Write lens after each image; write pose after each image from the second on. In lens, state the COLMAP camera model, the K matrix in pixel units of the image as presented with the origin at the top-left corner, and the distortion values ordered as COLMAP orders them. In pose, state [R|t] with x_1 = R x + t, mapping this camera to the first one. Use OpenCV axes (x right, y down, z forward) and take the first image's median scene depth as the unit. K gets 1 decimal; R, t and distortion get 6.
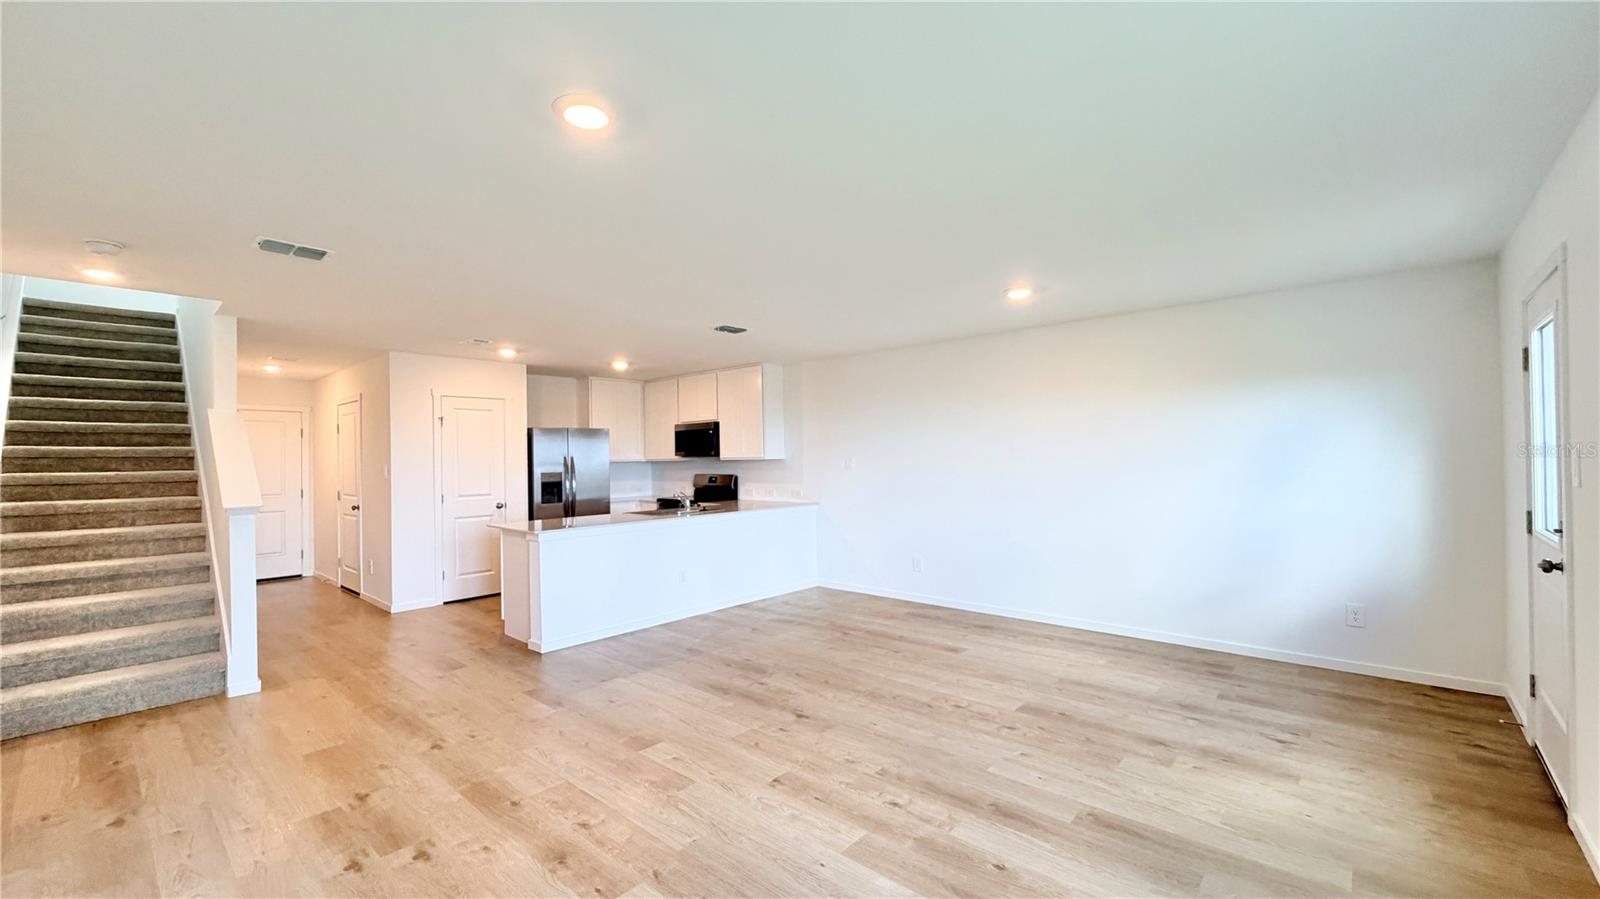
lens RADIAL K [[641.3, 0, 797.0], [0, 641.3, 453.9], [0, 0, 1]] dist [-0.000838, 0.000684]
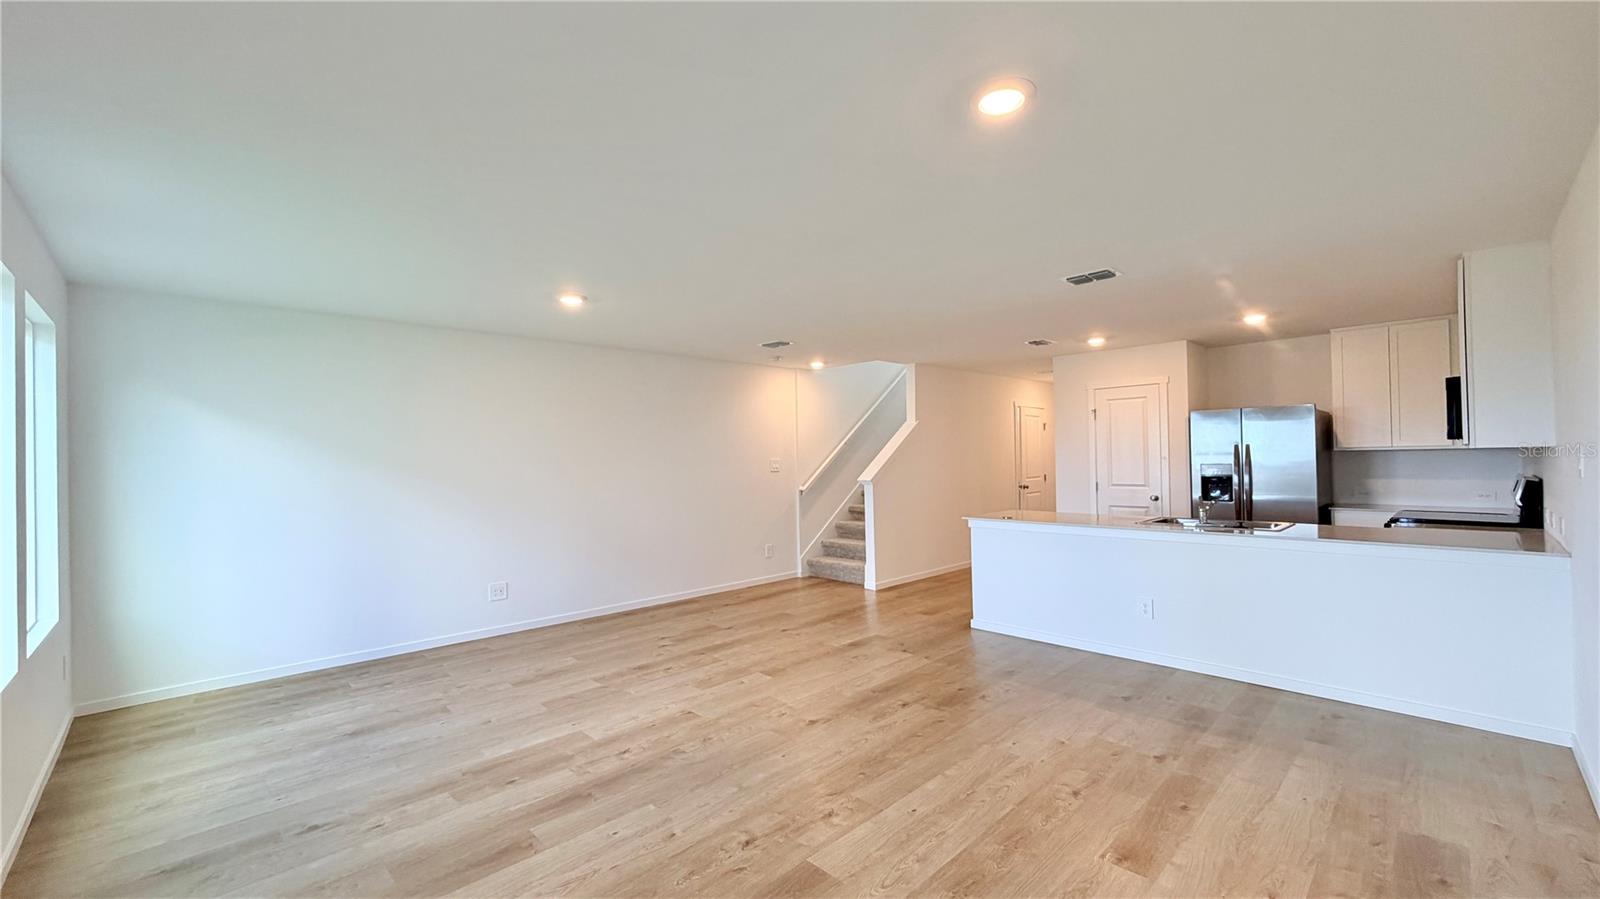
lens RADIAL K [[641.3, 0, 796.9], [0, 641.3, 450.5], [0, 0, 1]] dist [-0.000838, 0.000684]
pose [[-0.063794, 0.005476, -0.997948, 1.073486], [0.021651, 0.999757, 0.004102, -0.008941], [0.997728, -0.021345, -0.063897, 1.148329]]
